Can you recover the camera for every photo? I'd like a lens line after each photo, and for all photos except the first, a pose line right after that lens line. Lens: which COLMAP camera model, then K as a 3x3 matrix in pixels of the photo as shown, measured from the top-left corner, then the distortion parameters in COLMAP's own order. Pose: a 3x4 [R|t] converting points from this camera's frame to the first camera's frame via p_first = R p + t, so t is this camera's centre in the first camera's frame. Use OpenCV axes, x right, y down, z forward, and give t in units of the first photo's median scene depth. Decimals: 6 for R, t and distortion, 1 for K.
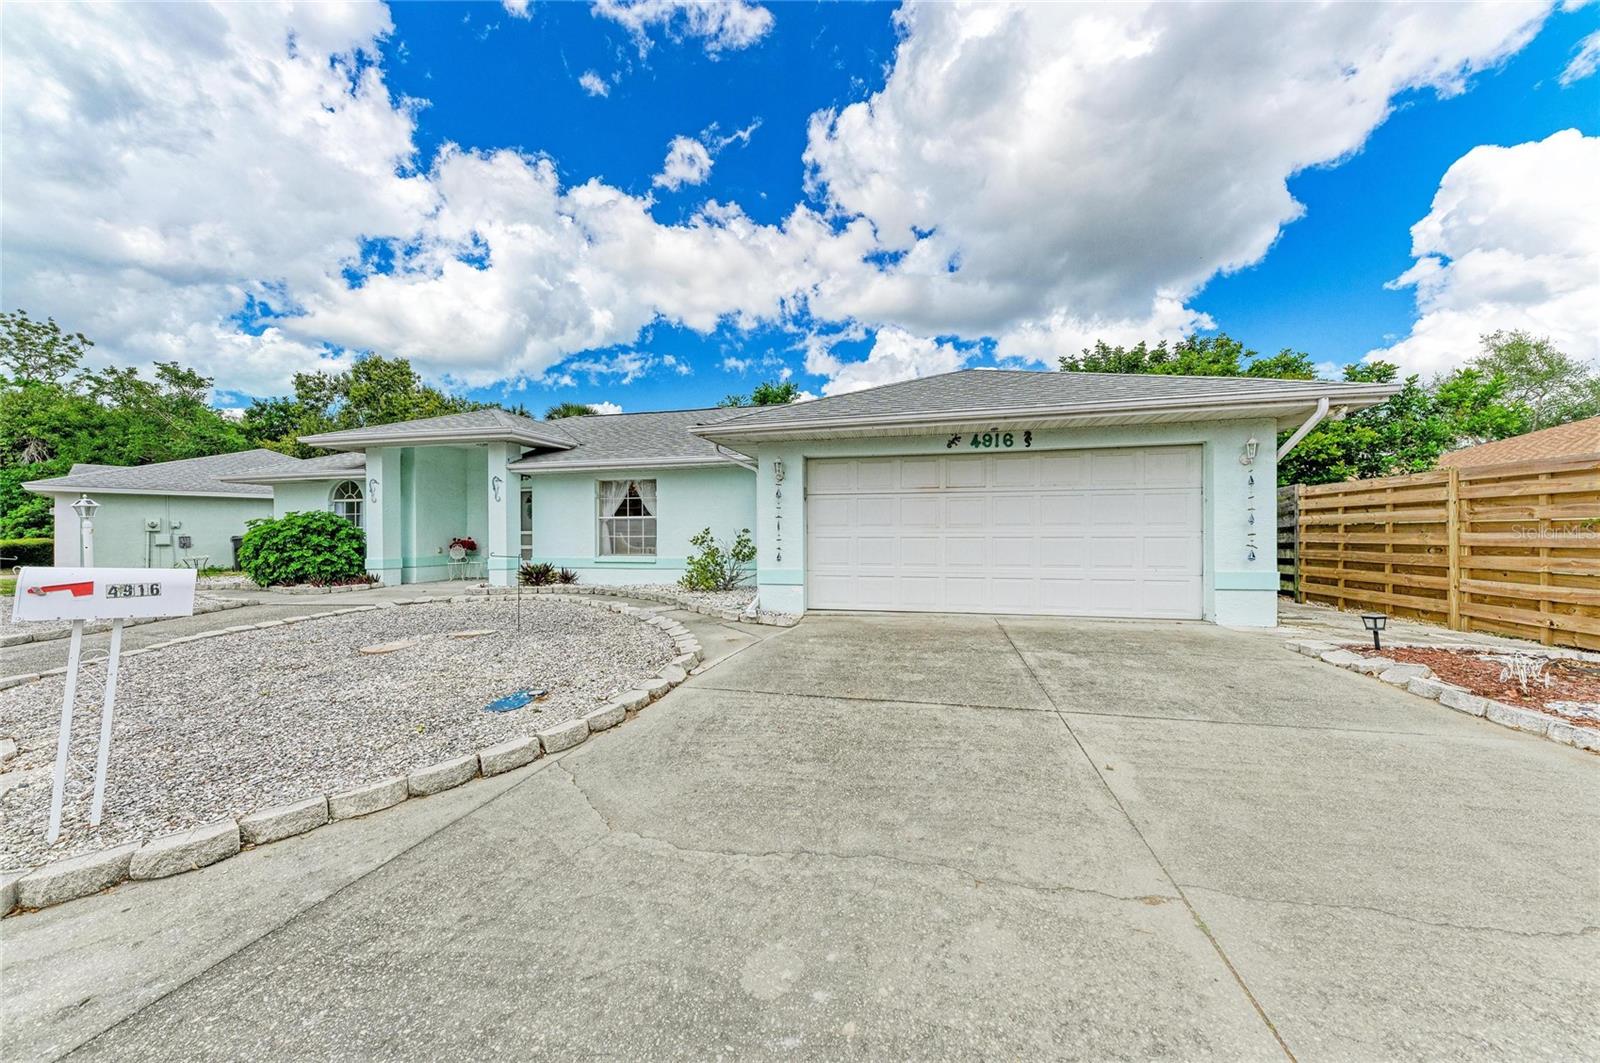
lens RADIAL K [[546.7, 0, 801.1], [0, 546.7, 532.6], [0, 0, 1]] dist [0.001543, 0.000046]
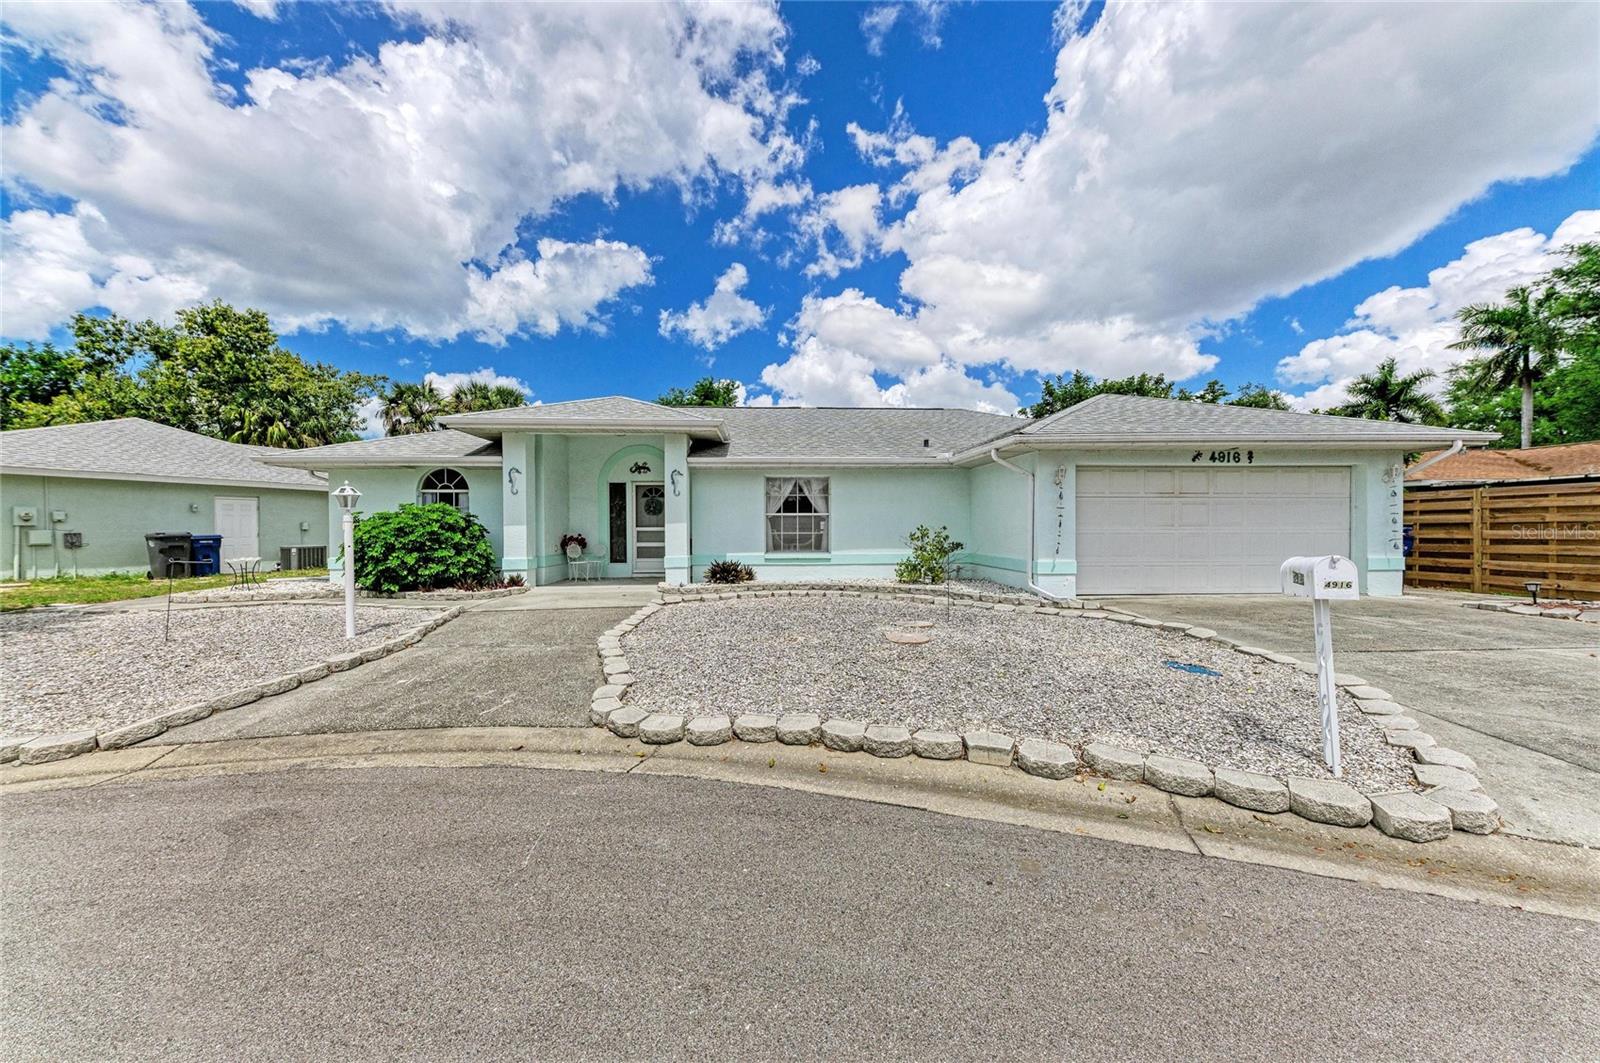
lens RADIAL K [[546.7, 0, 806.5], [0, 546.7, 531.5], [0, 0, 1]] dist [0.001543, 0.000046]
pose [[0.960294, 0.000942, 0.278987, -0.921677], [-0.001541, 0.999997, 0.001928, 0.002962], [-0.278985, -0.002282, 0.960293, 0.045053]]
